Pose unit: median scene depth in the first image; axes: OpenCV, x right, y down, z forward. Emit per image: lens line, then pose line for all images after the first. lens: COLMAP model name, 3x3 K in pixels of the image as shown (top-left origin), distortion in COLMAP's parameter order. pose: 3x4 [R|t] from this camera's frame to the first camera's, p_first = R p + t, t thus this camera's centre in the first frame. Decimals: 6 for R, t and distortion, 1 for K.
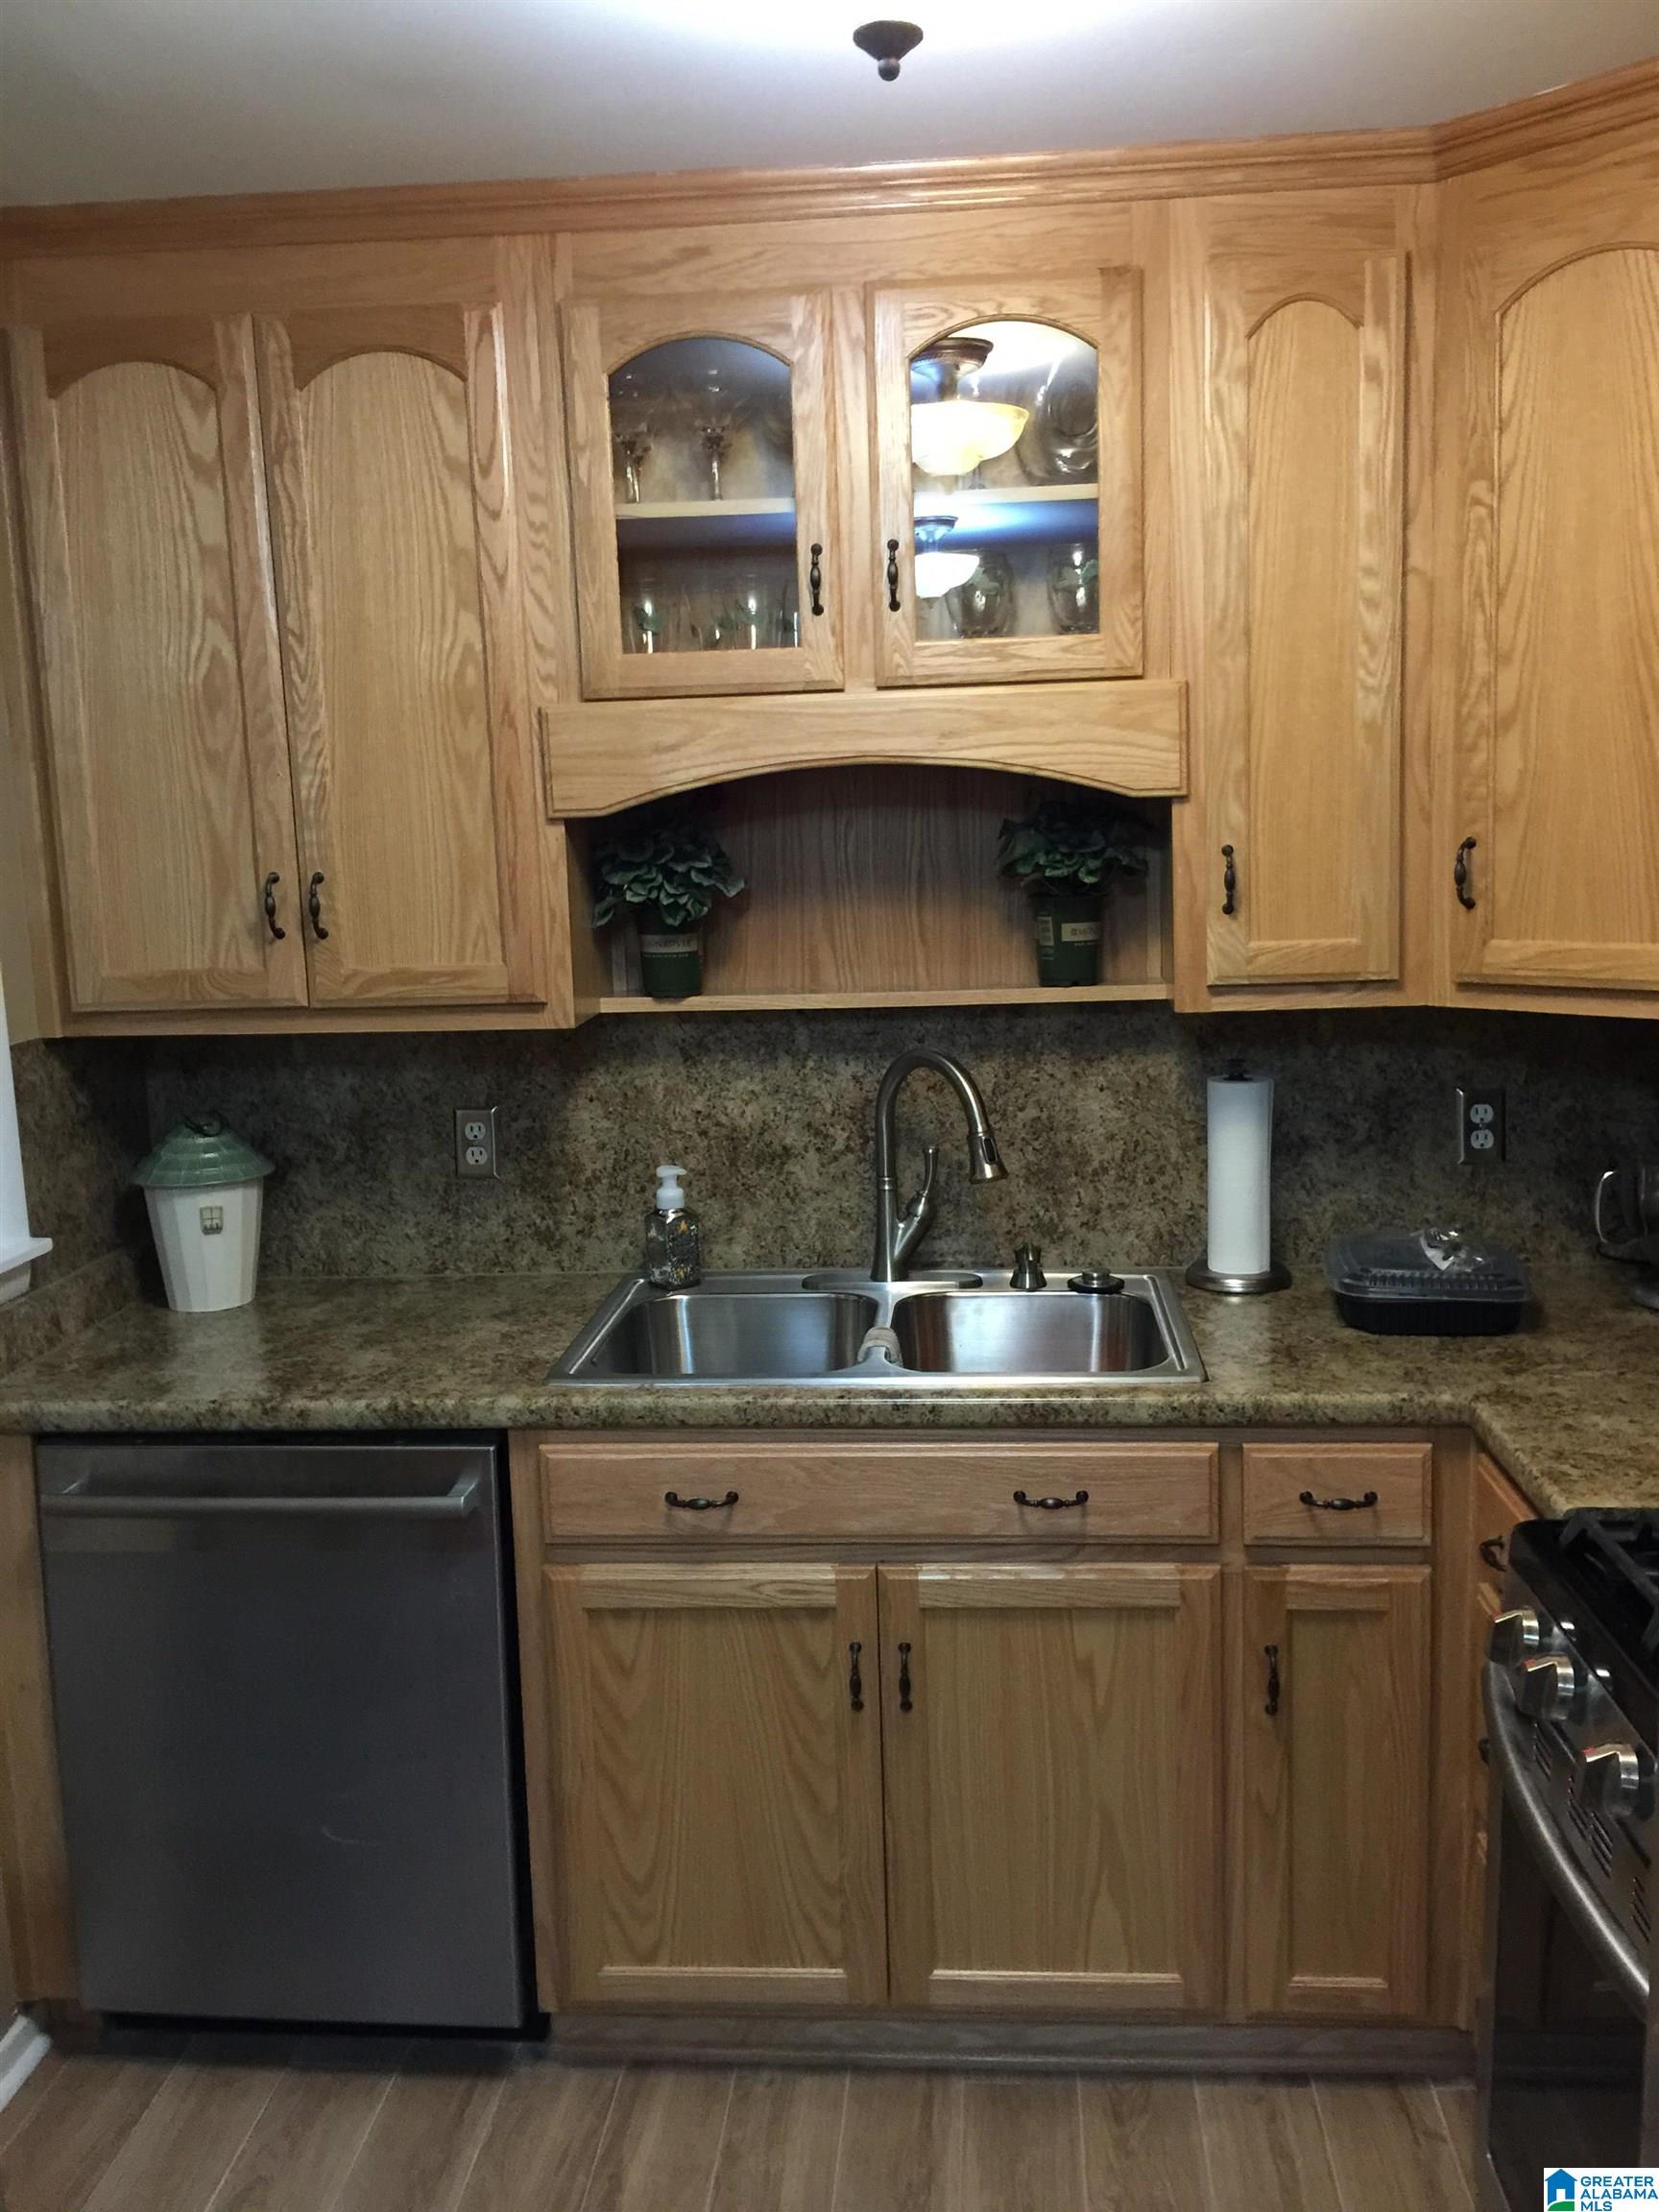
lens RADIAL K [[1933.7, 0, 825.1], [0, 1933.7, 1097.2], [0, 0, 1]] dist [0.072802, -0.129467]
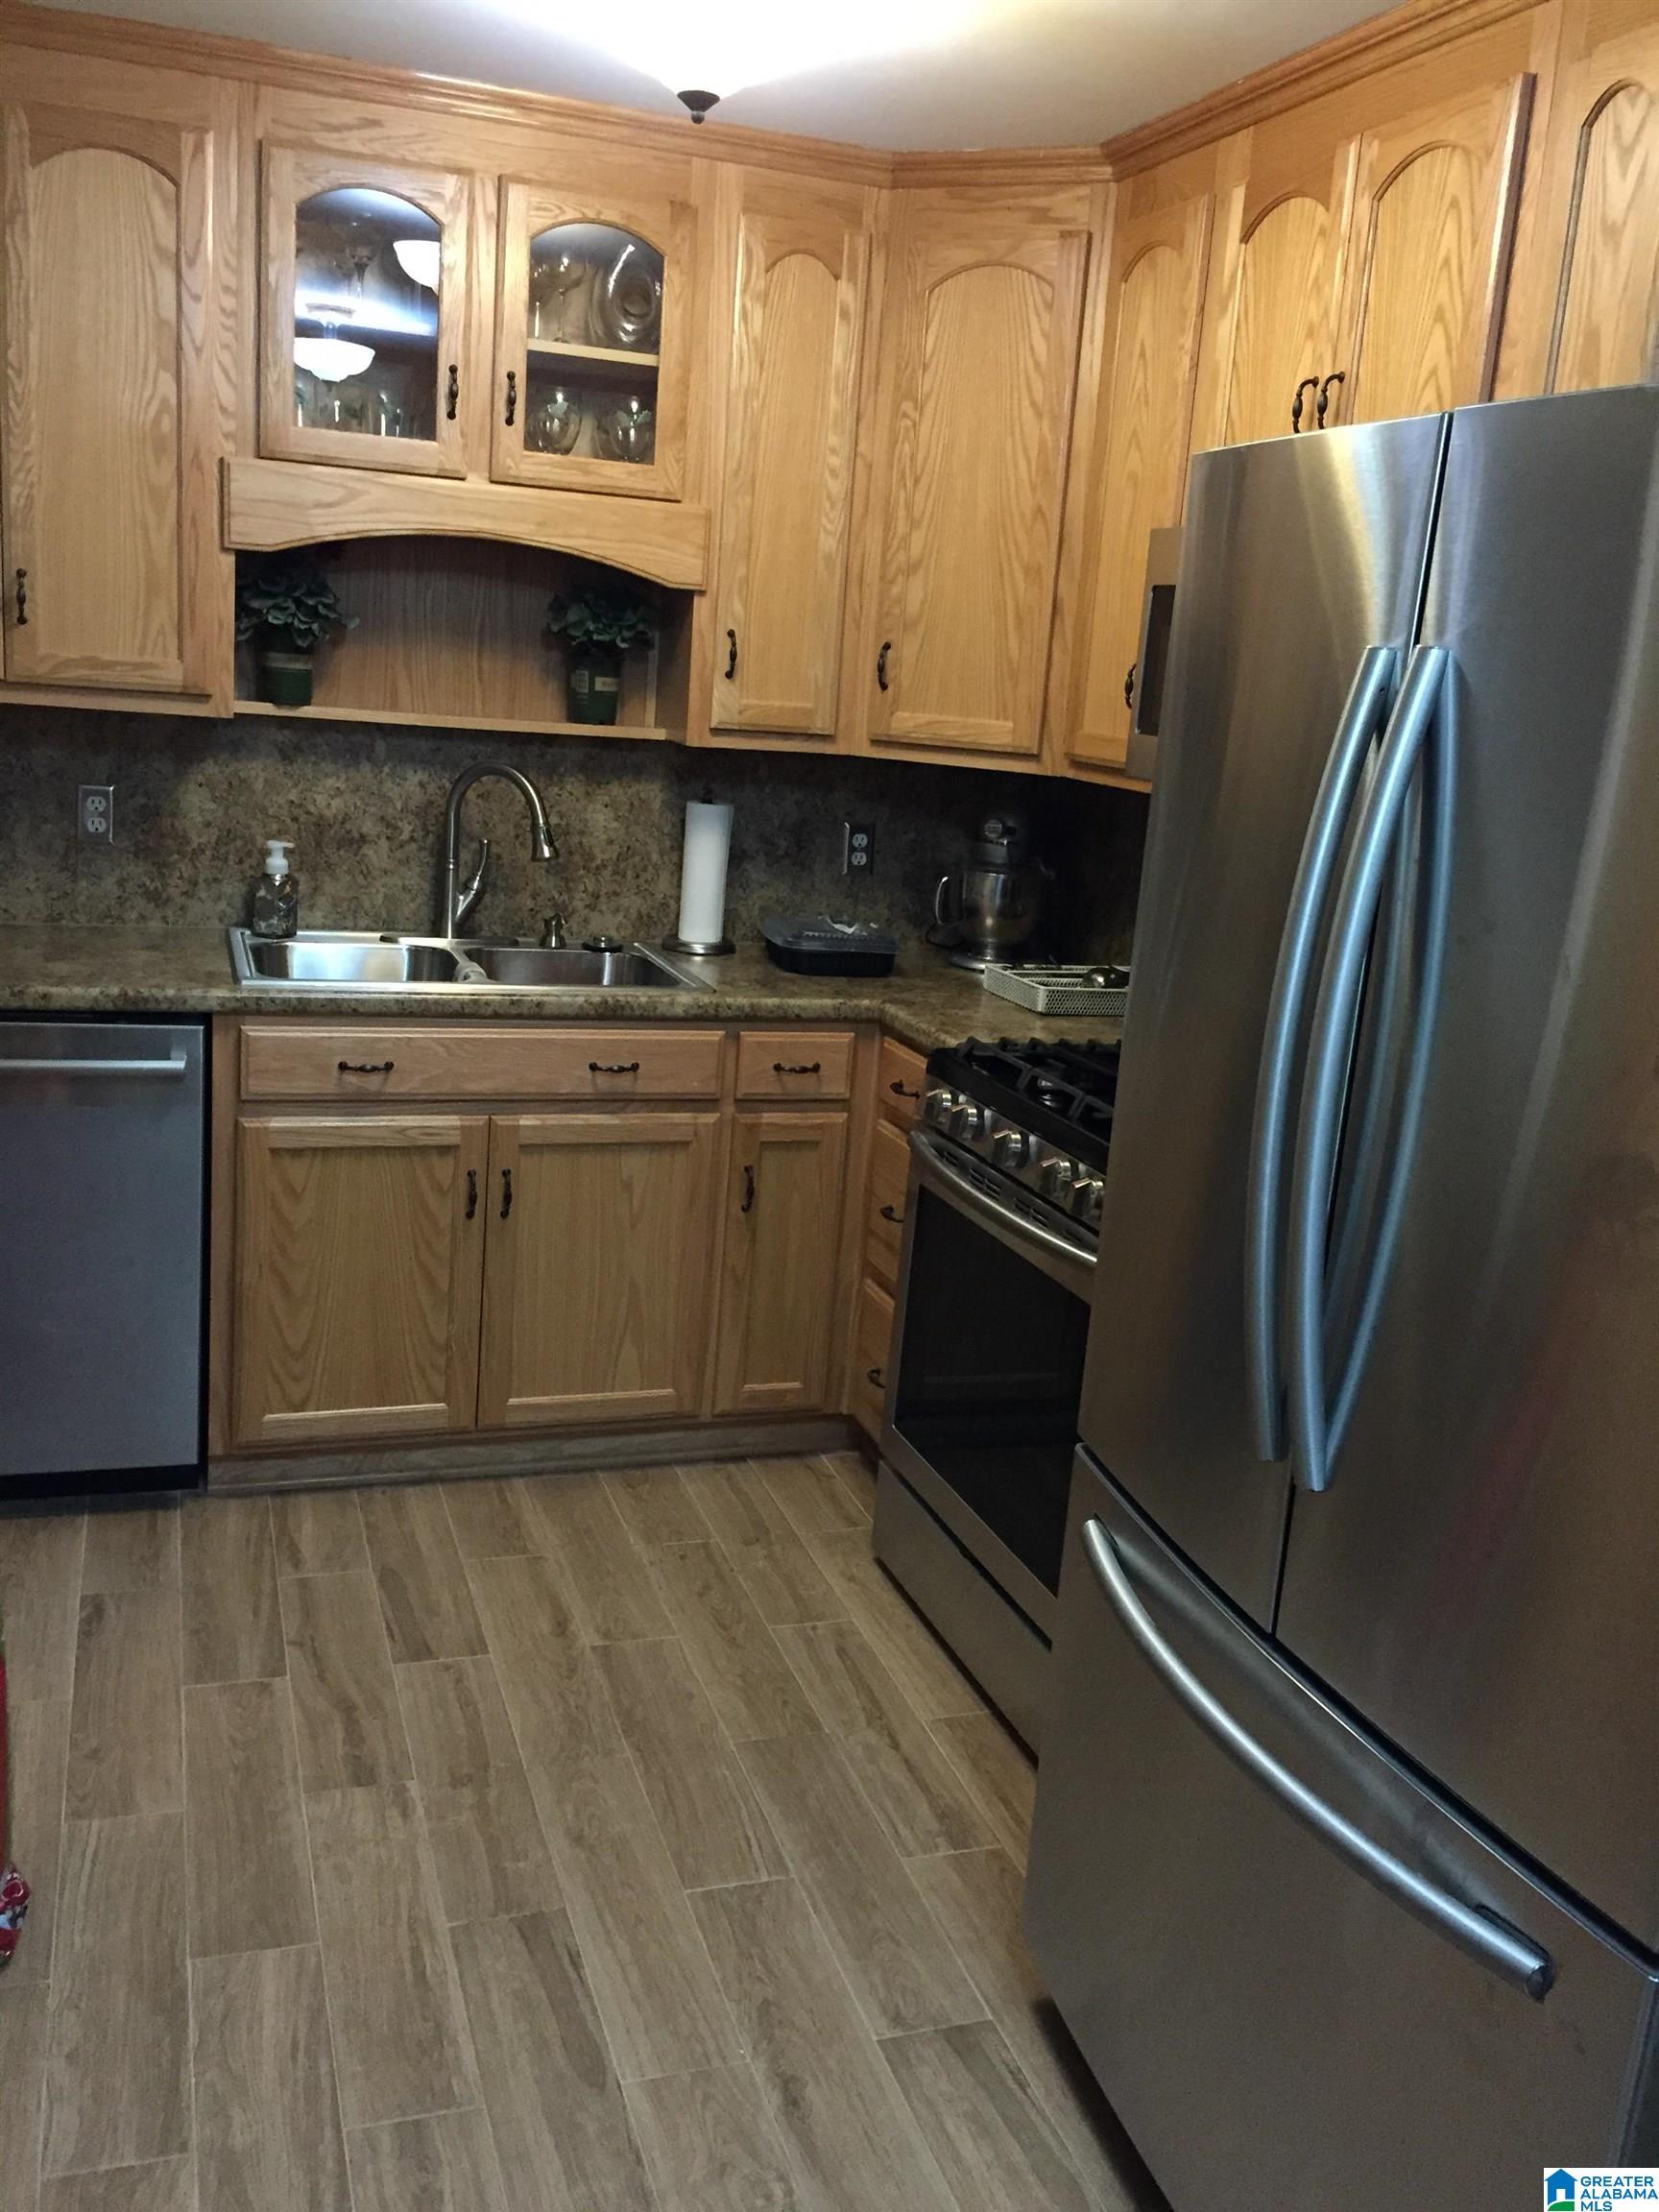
lens RADIAL K [[1933.7, 0, 825.1], [0, 1933.7, 1097.2], [0, 0, 1]] dist [0.072802, -0.129467]
pose [[0.911995, 0.012513, 0.410010, -0.315806], [-0.046903, 0.996160, 0.073926, 0.106362], [-0.407511, -0.086651, 0.909080, -0.369864]]
